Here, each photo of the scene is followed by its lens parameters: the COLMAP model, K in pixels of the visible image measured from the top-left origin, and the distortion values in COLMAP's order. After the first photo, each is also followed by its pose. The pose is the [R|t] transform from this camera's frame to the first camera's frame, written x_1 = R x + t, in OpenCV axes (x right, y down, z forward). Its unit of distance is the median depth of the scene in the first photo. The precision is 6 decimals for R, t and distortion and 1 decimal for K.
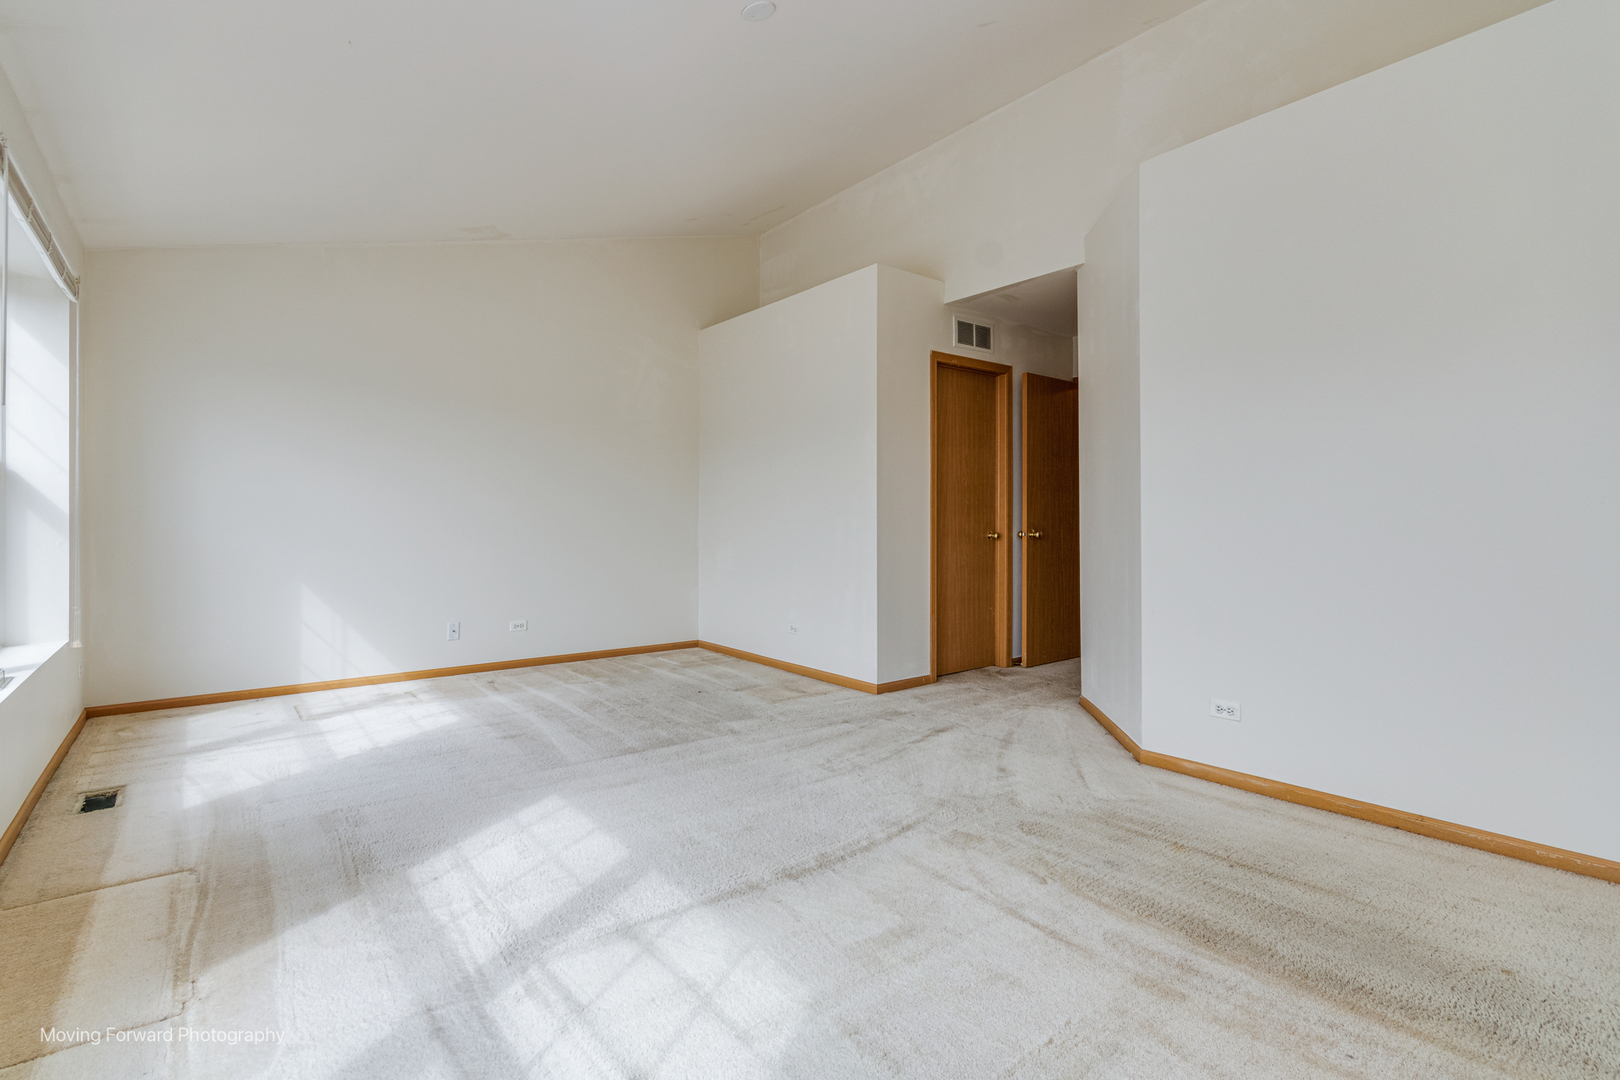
lens RADIAL K [[754.7, 0, 798.8], [0, 754.7, 529.4], [0, 0, 1]] dist [0.004007, -0.000286]
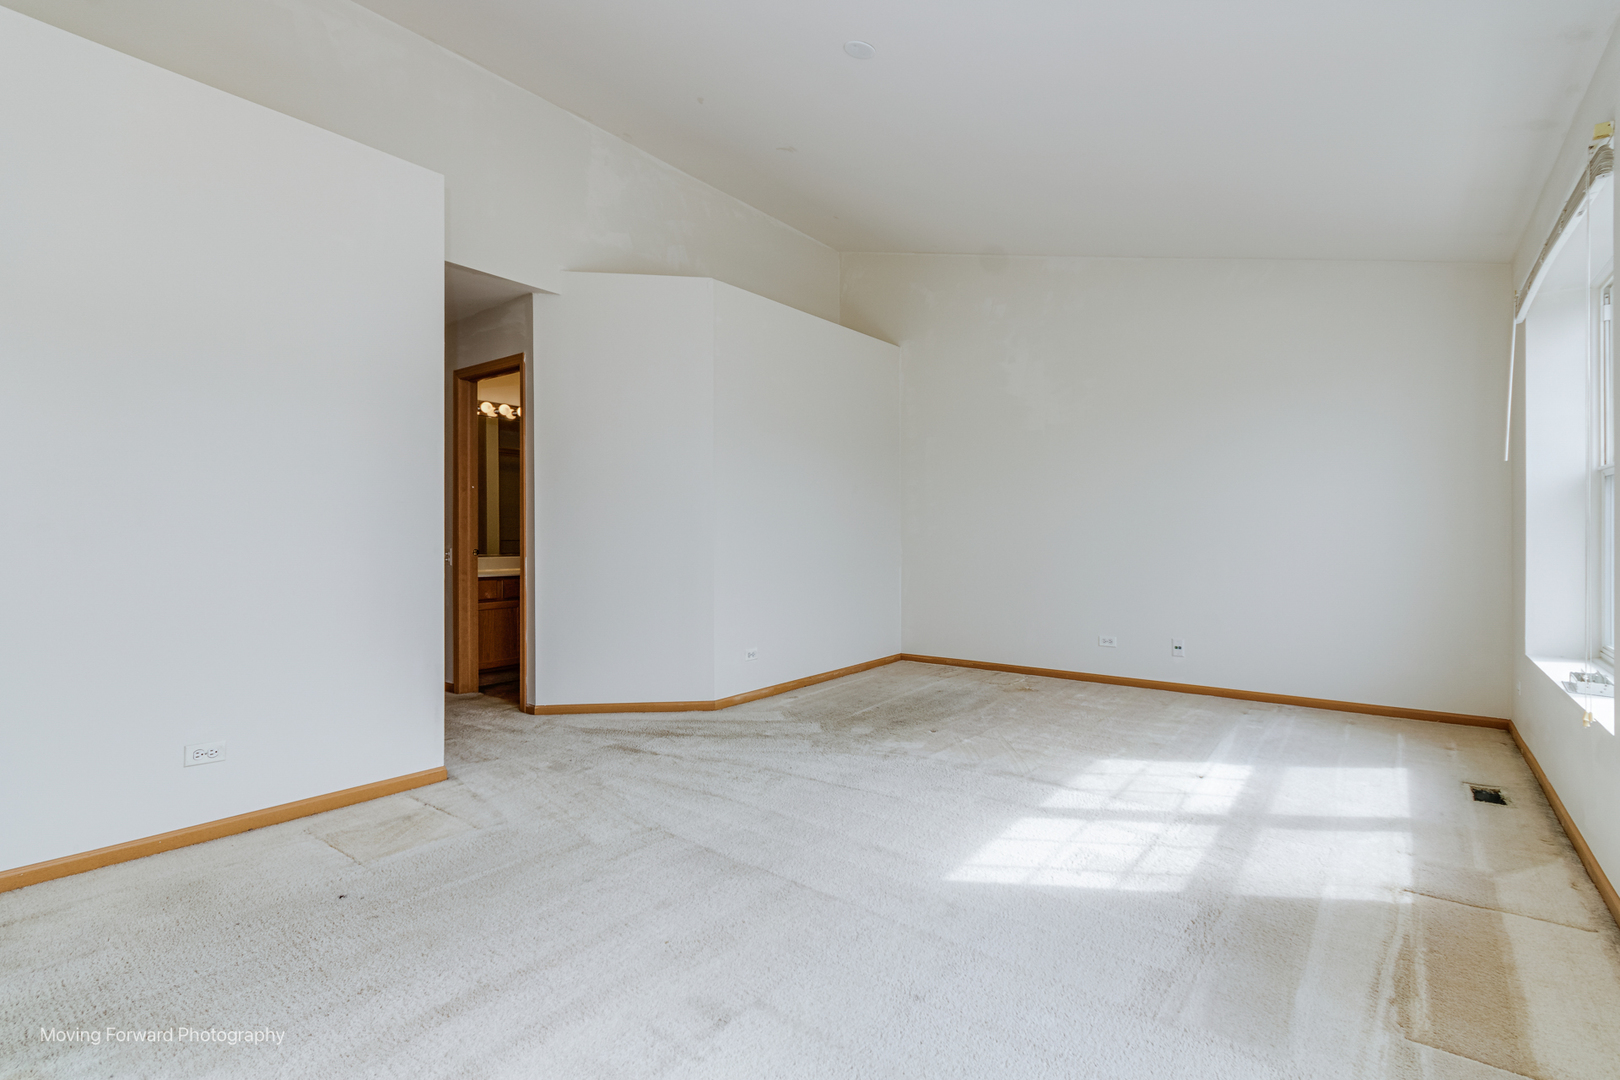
lens RADIAL K [[754.7, 0, 798.8], [0, 754.7, 529.4], [0, 0, 1]] dist [0.004007, -0.000286]
pose [[-0.244238, 0.014898, 0.969601, -1.150981], [0.007474, 0.999881, -0.013481, -0.005317], [-0.969687, 0.003954, -0.244320, 1.460430]]
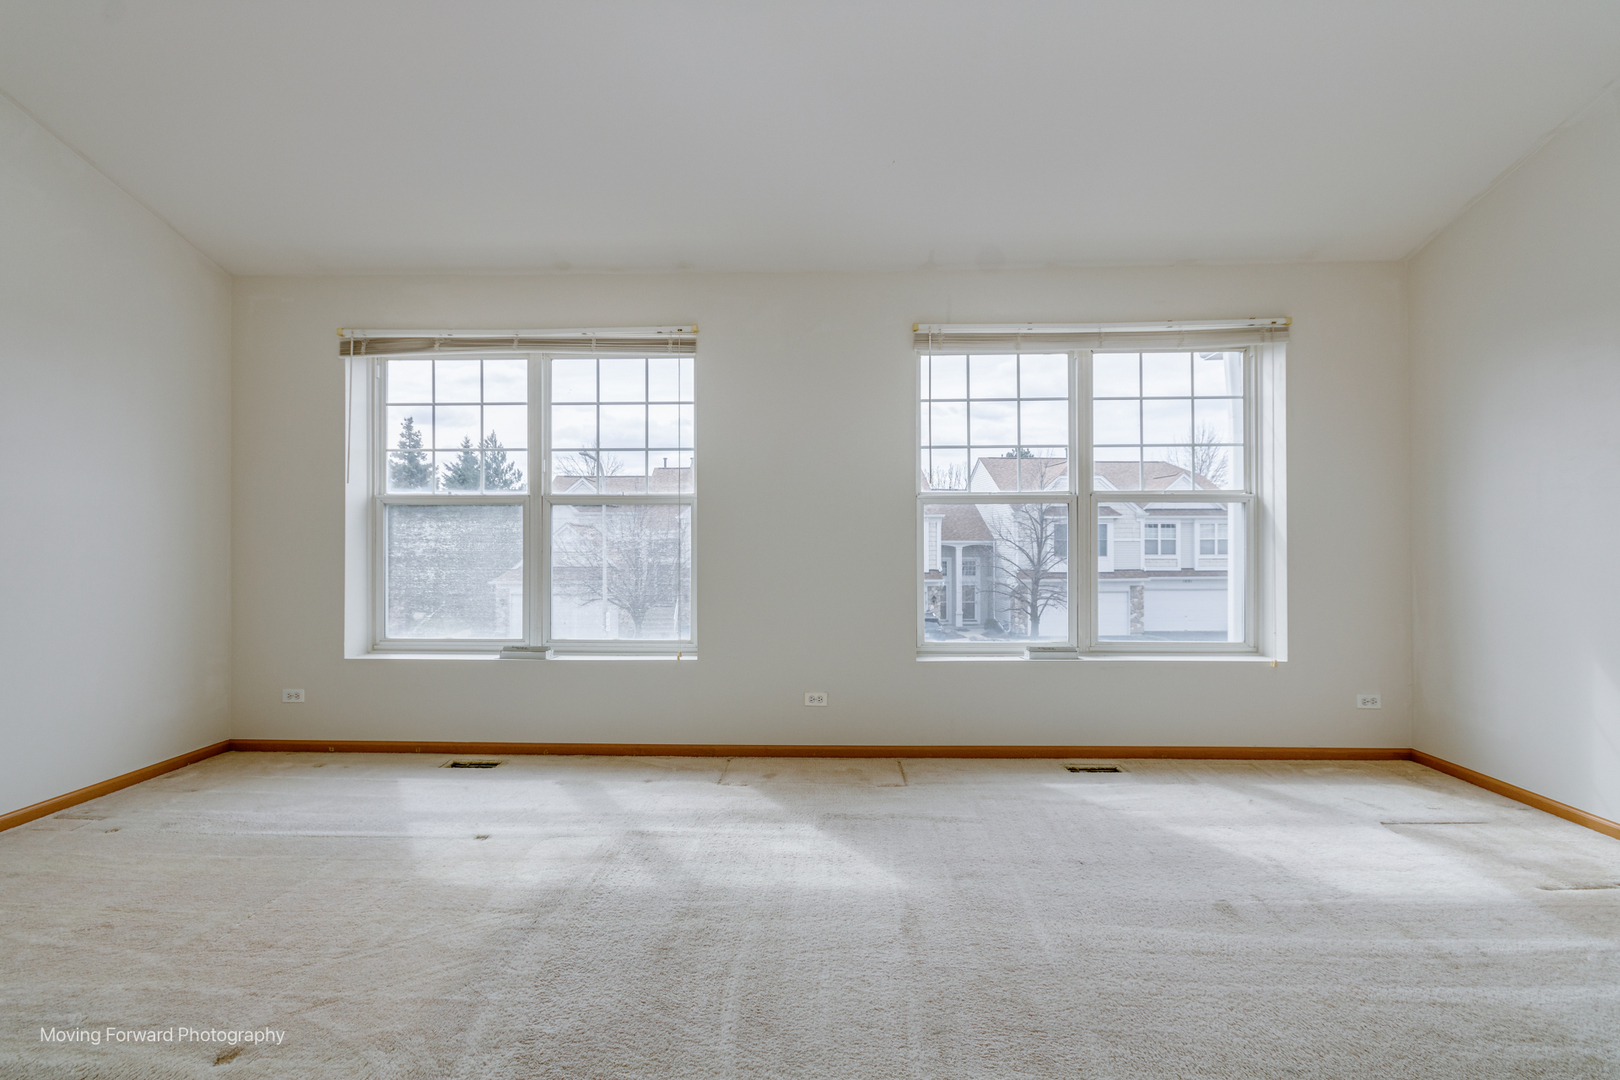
lens RADIAL K [[845.3, 0, 810.0], [0, 845.3, 540.0], [0, 0, 1]] dist [0.000279, -0.000205]
pose [[-0.652727, -0.002528, -0.757589, 0.476216], [-0.007025, 0.999972, 0.002715, -0.026441], [0.757560, 0.007095, -0.652727, 1.631448]]
